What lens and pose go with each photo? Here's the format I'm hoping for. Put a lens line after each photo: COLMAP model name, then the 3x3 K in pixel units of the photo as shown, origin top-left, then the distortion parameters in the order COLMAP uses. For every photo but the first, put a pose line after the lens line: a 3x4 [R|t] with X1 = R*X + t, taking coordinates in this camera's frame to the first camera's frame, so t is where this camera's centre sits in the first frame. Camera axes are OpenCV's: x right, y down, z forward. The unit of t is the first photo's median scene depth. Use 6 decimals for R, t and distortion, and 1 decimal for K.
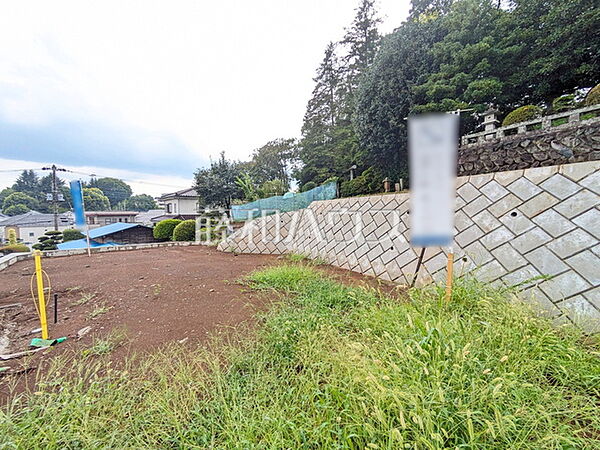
lens RADIAL K [[237.6, 0, 298.1], [0, 237.6, 223.9], [0, 0, 1]] dist [0.000275, 0.000080]
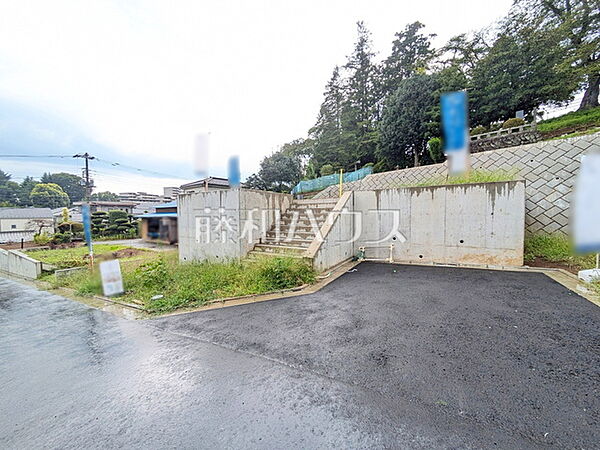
lens RADIAL K [[235.6, 0, 298.6], [0, 235.6, 225.1], [0, 0, 1]] dist [0.000409, 0.000349]
pose [[0.987215, -0.009664, 0.159100, -0.294146], [0.010404, 0.999939, -0.003819, 0.112297], [-0.159053, 0.005425, 0.987255, -0.245921]]
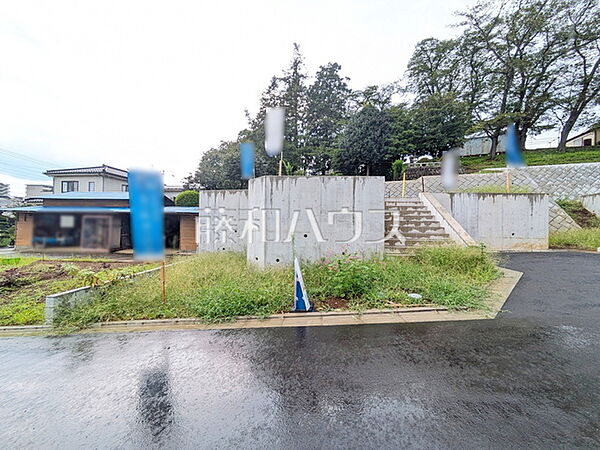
lens RADIAL K [[235.6, 0, 298.6], [0, 235.6, 225.1], [0, 0, 1]] dist [0.000409, 0.000349]
pose [[0.780268, 0.023410, 0.625006, -0.587222], [0.008036, 0.998842, -0.047445, 0.133996], [-0.625393, 0.042042, 0.779176, -0.076154]]
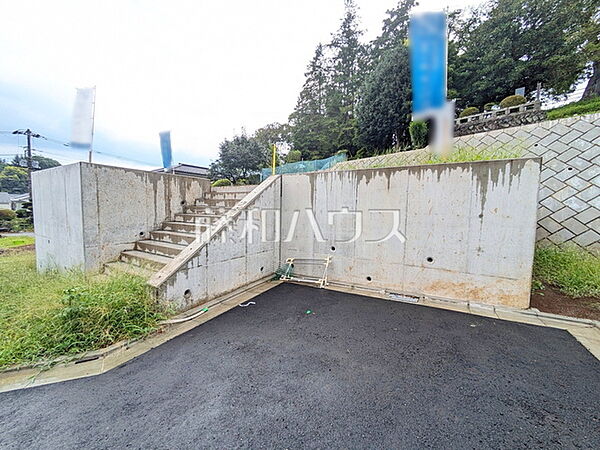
lens RADIAL K [[235.6, 0, 298.6], [0, 235.6, 225.1], [0, 0, 1]] dist [0.000409, 0.000349]
pose [[0.981761, 0.014024, 0.189603, -0.180726], [-0.018670, 0.999567, 0.022738, 0.105390], [-0.189202, -0.025864, 0.981598, -0.145814]]
